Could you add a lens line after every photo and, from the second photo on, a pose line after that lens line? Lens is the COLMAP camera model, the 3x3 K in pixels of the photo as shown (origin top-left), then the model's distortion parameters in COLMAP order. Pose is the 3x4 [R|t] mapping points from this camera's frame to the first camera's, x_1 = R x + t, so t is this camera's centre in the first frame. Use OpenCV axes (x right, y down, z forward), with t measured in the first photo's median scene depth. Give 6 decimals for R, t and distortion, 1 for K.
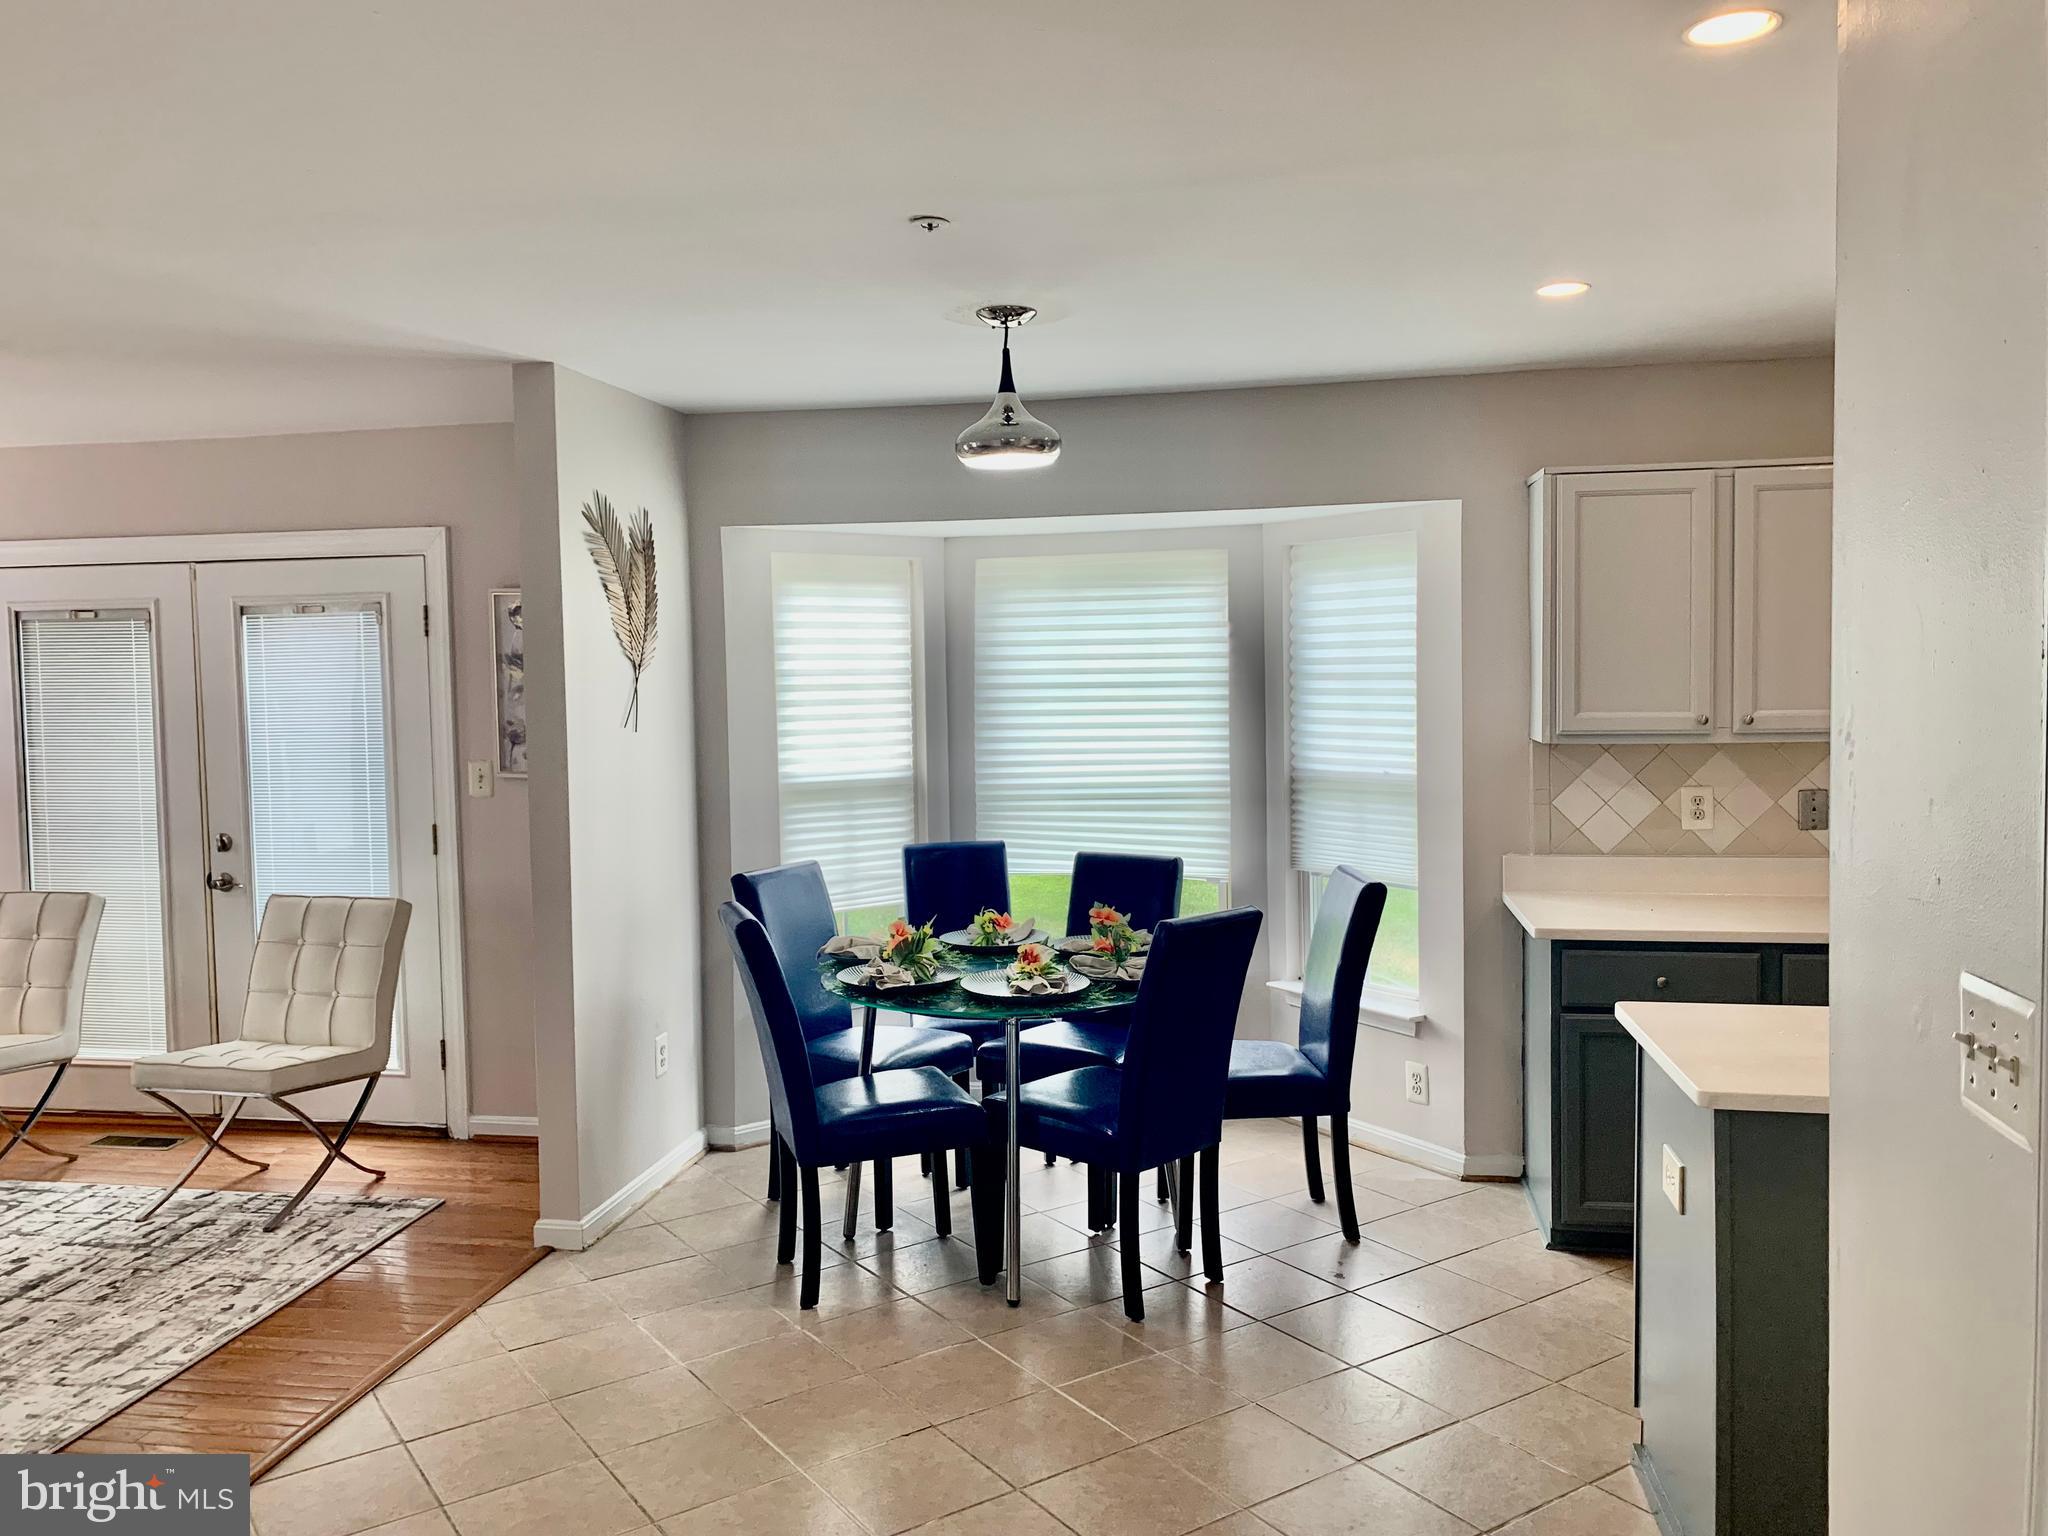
lens RADIAL K [[1566.8, 0, 1015.0], [0, 1566.8, 767.0], [0, 0, 1]] dist [0.033540, -0.031621]
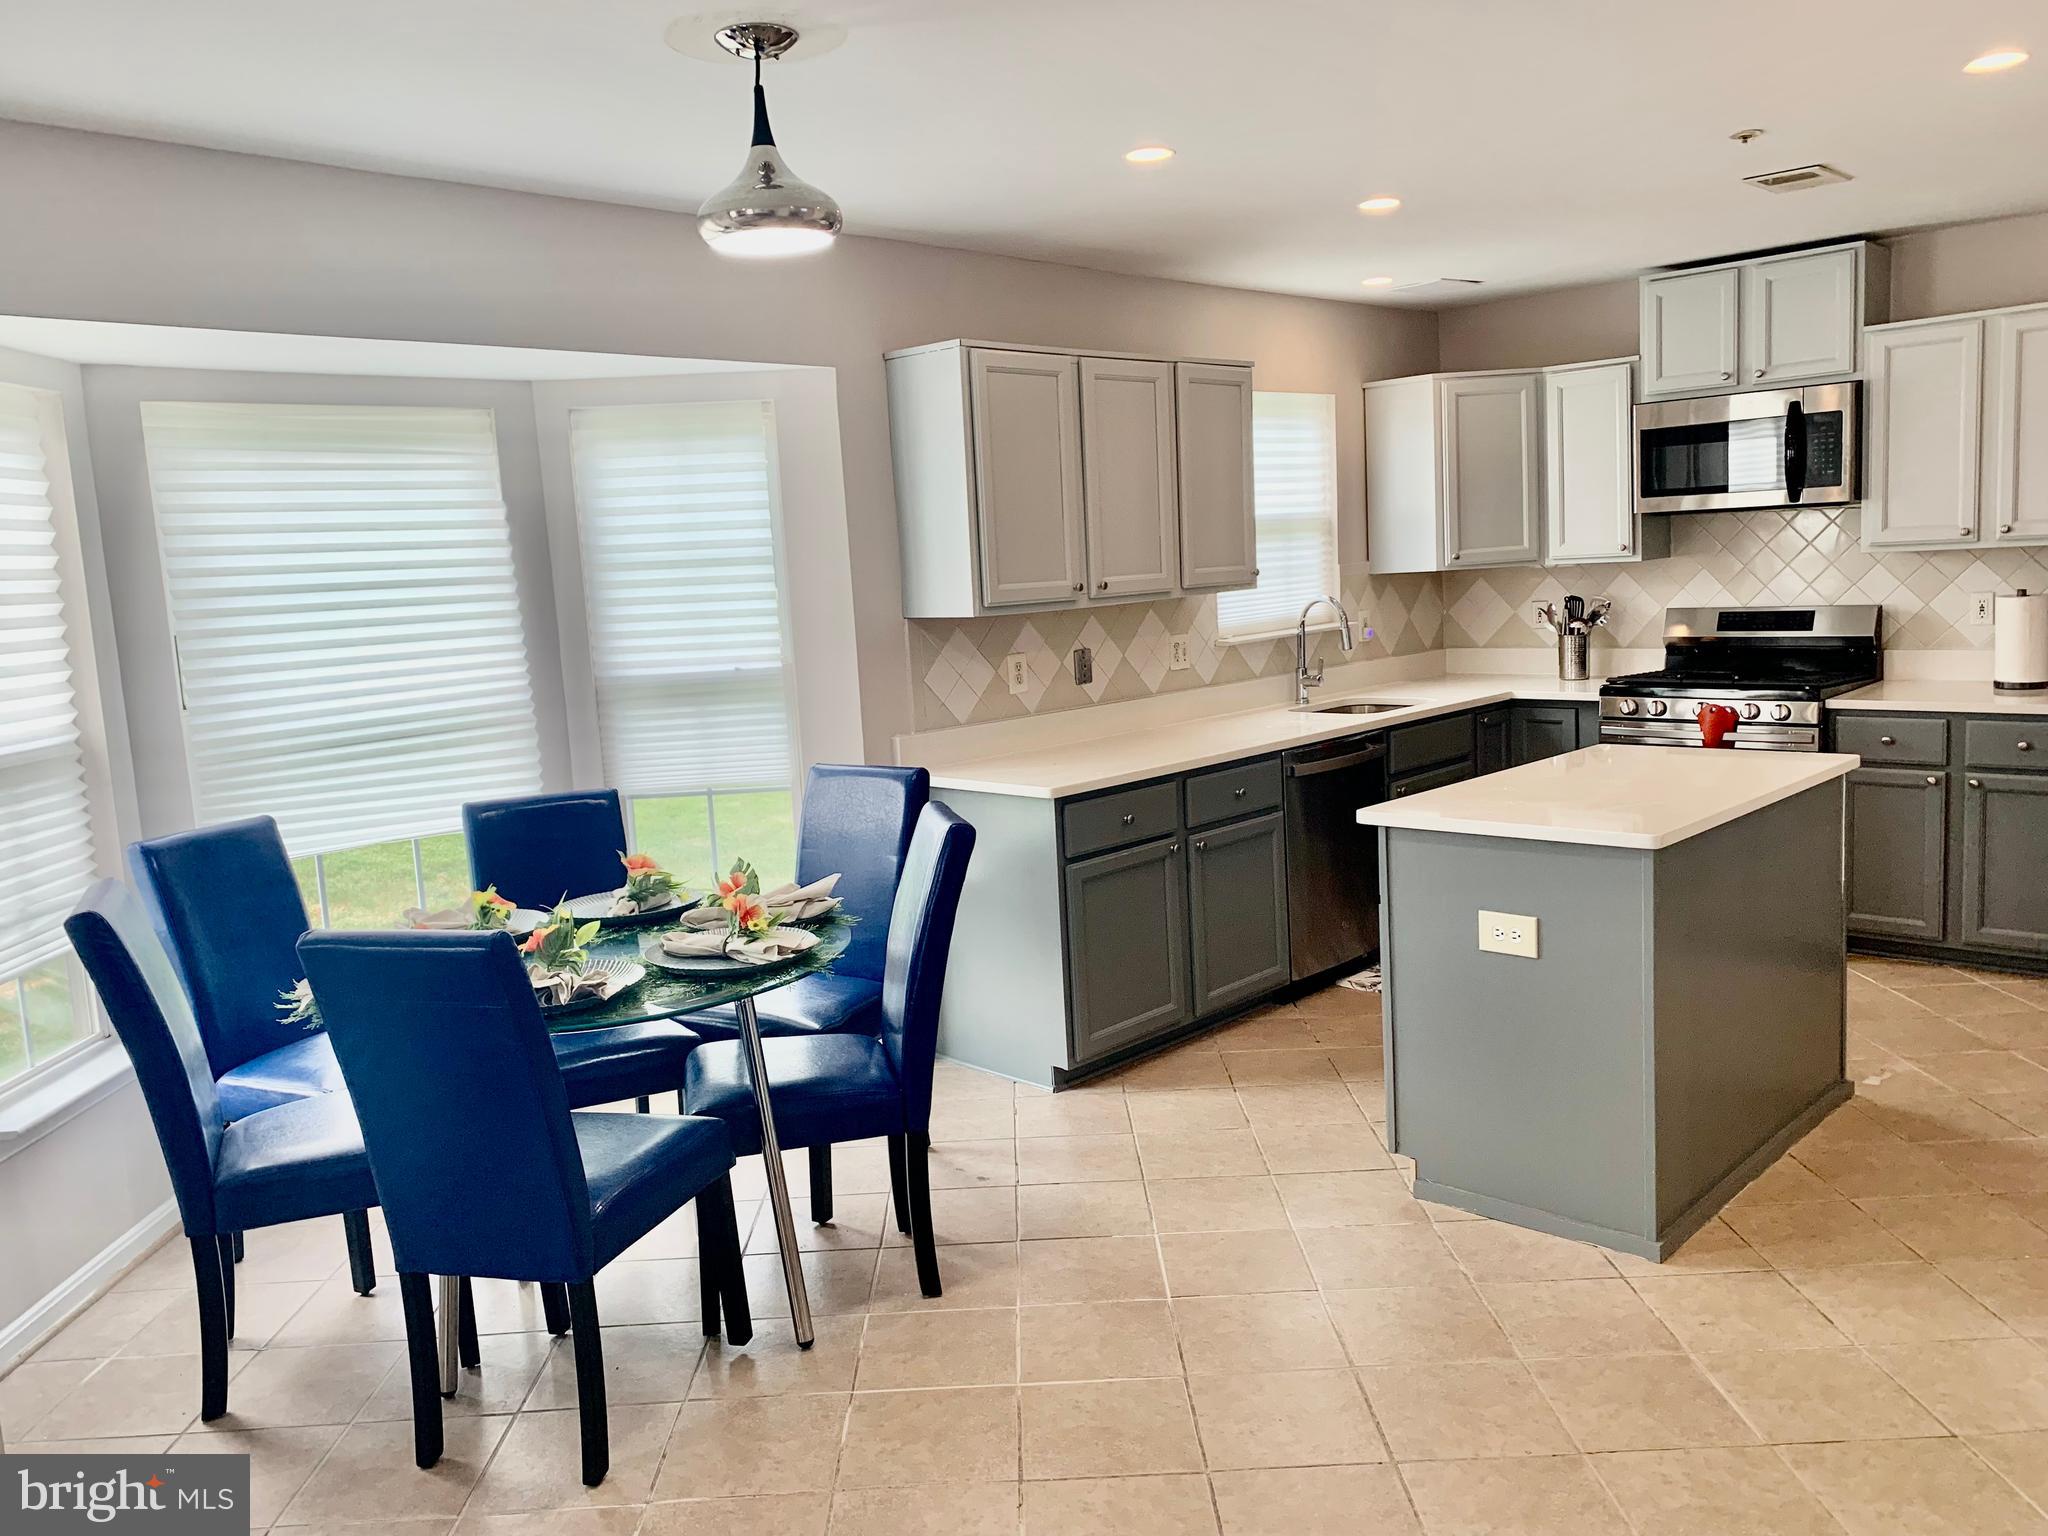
lens RADIAL K [[1566.8, 0, 1025.5], [0, 1566.8, 766.1], [0, 0, 1]] dist [0.033540, -0.031621]
pose [[0.532242, -0.120899, 0.837915, -0.392145], [0.095206, 0.992020, 0.082659, 0.000238], [-0.841222, 0.035780, 0.539505, 0.335316]]
